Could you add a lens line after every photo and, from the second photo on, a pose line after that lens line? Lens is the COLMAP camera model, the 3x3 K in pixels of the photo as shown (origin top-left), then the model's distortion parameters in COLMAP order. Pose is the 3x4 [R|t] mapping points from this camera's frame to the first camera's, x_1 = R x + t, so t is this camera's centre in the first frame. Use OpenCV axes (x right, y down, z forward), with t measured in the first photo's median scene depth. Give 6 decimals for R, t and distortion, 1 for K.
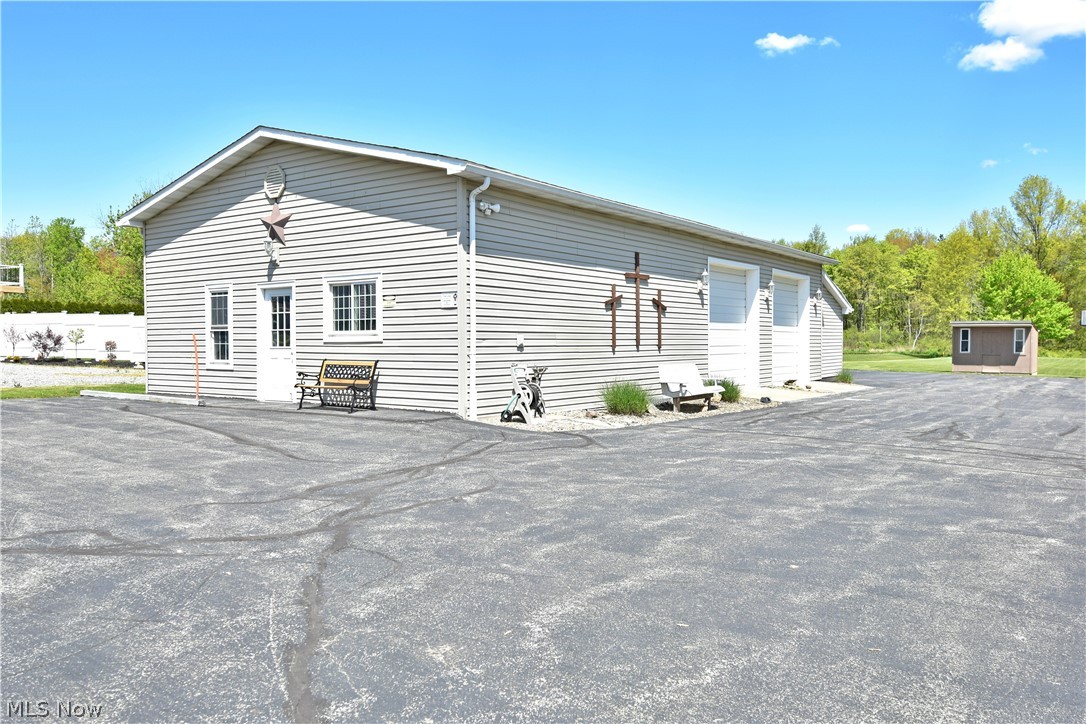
lens RADIAL K [[829.0, 0, 542.6], [0, 829.0, 361.0], [0, 0, 1]] dist [-0.009580, -0.002159]
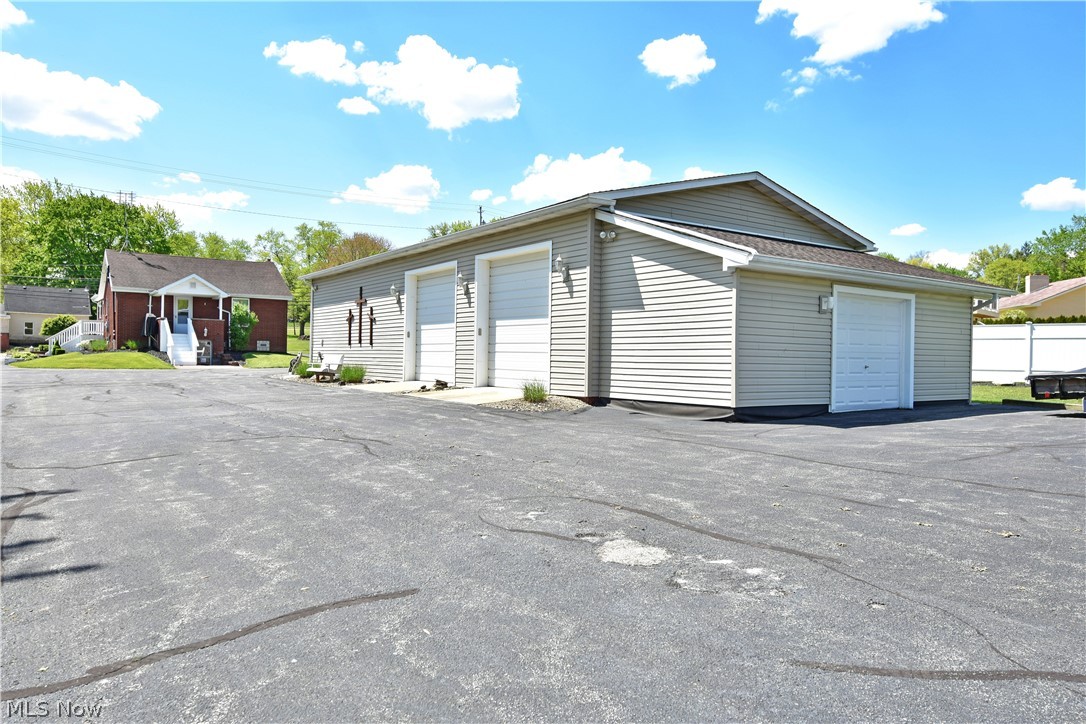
lens RADIAL K [[753.5, 0, 540.2], [0, 753.5, 360.1], [0, 0, 1]] dist [-0.008057, -0.003148]
pose [[-0.327092, 0.009702, -0.944943, 1.471397], [-0.031794, 0.999268, 0.021265, -0.029933], [0.944458, 0.036999, -0.326544, 1.900750]]
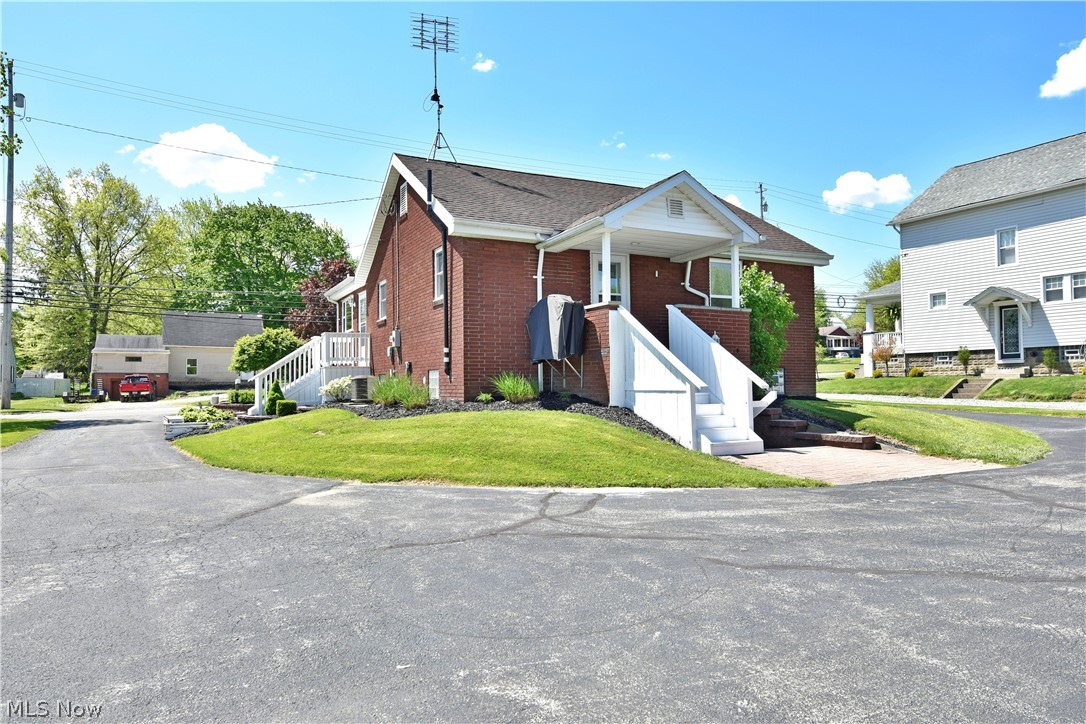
lens RADIAL K [[753.5, 0, 545.1], [0, 753.5, 364.7], [0, 0, 1]] dist [-0.008057, -0.003148]
pose [[-0.464832, -0.011941, -0.885318, 0.267525], [-0.006227, 0.999928, -0.010217, -0.002286], [0.885377, 0.000763, -0.464874, 0.198823]]
